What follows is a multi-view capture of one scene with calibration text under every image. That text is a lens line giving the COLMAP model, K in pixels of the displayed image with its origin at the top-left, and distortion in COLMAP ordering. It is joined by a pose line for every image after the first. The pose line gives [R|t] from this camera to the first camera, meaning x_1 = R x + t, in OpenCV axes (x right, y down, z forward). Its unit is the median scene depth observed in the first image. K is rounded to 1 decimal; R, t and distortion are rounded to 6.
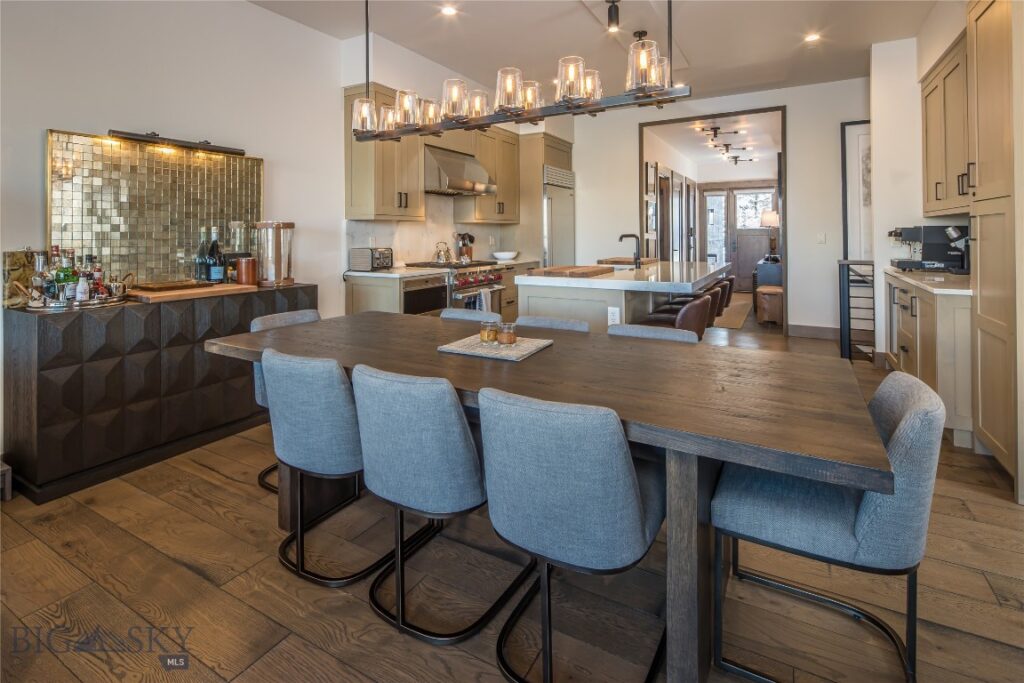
lens RADIAL K [[486.2, 0, 512.4], [0, 486.2, 233.4], [0, 0, 1]] dist [0.002645, 0.000051]
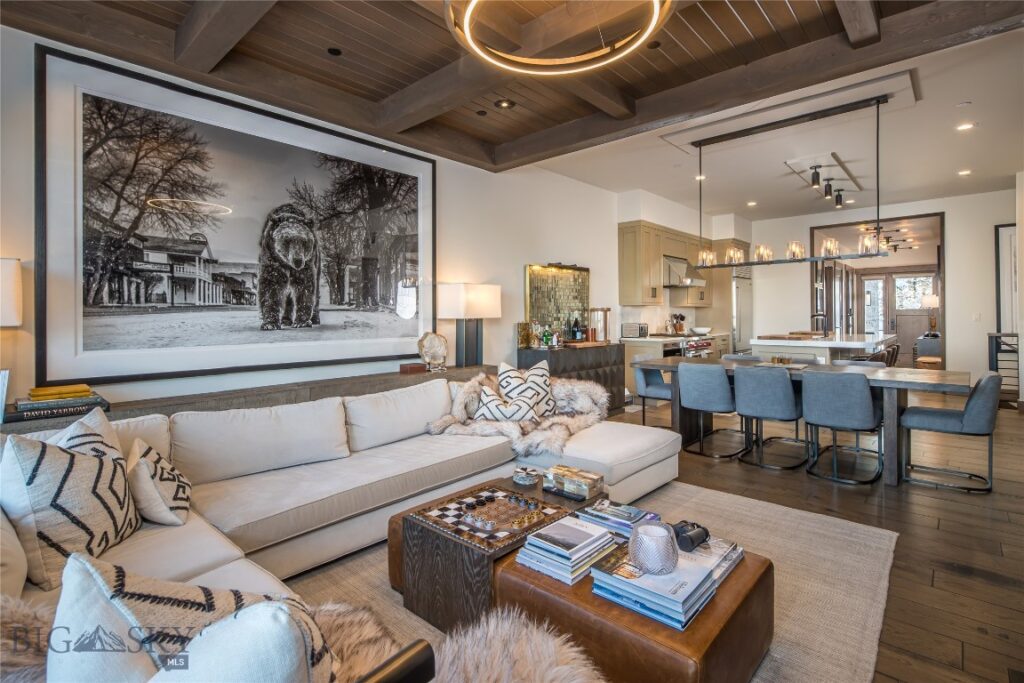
lens RADIAL K [[492.7, 0, 513.9], [0, 492.7, 314.9], [0, 0, 1]] dist [0.000715, -0.000264]
pose [[0.976668, -0.001830, -0.214746, -0.218286], [0.002108, 0.999997, 0.001065, 0.000321], [0.214744, -0.001492, 0.976669, -0.421554]]
